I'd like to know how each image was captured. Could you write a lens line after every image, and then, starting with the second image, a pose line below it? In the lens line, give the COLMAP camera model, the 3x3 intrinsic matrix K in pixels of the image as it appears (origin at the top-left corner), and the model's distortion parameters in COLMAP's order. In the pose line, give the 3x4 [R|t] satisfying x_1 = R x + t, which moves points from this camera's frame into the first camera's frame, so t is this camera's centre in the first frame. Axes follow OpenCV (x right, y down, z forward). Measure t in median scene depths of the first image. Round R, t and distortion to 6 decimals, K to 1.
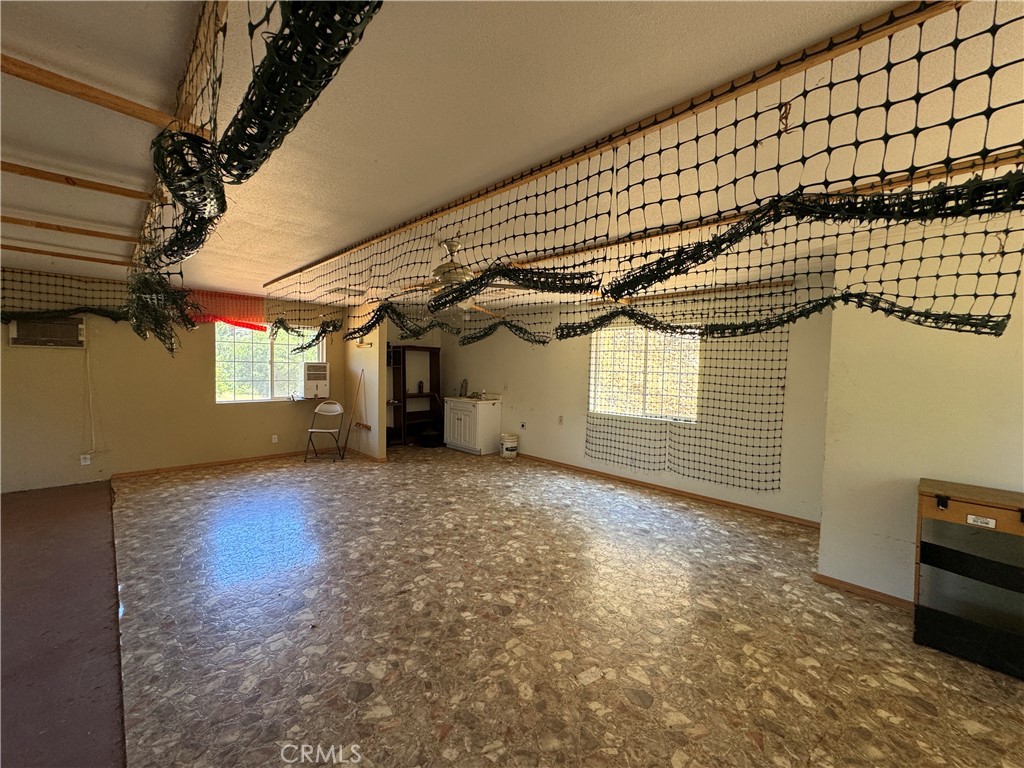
lens RADIAL K [[410.2, 0, 512.4], [0, 410.2, 382.2], [0, 0, 1]] dist [-0.003917, -0.000150]
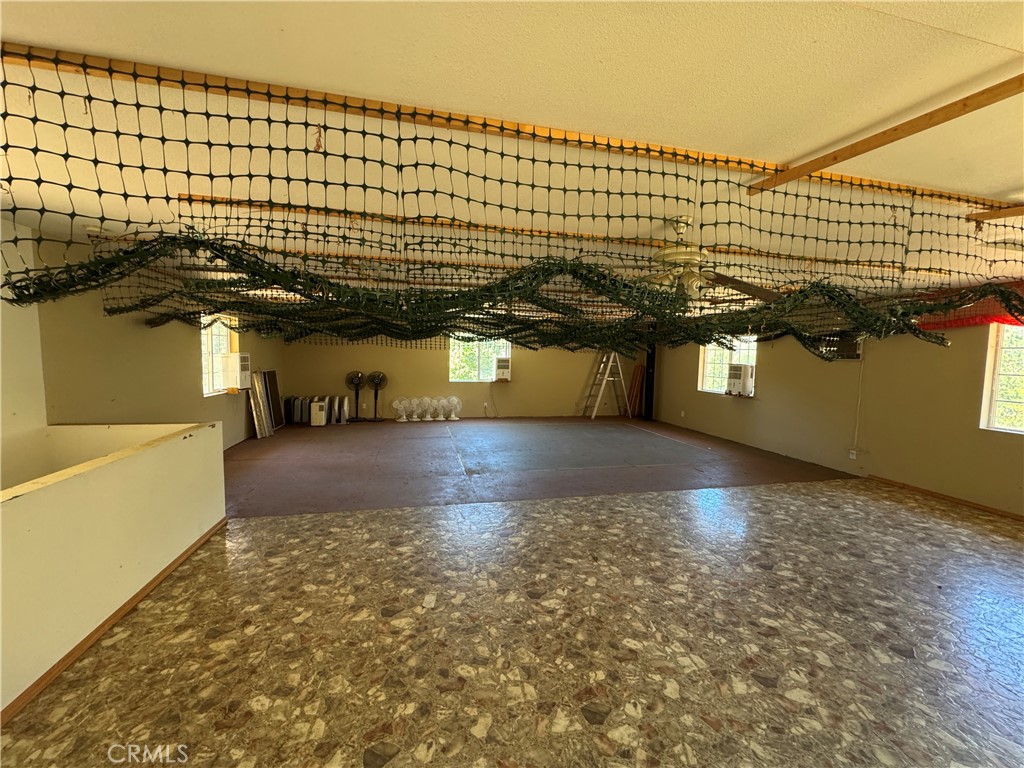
lens RADIAL K [[410.2, 0, 511.9], [0, 410.2, 386.4], [0, 0, 1]] dist [-0.003917, -0.000150]
pose [[-0.521470, 0.033544, -0.852610, 0.666664], [-0.072107, 0.993920, 0.083205, -0.046566], [0.850217, 0.104869, -0.515881, 1.069540]]
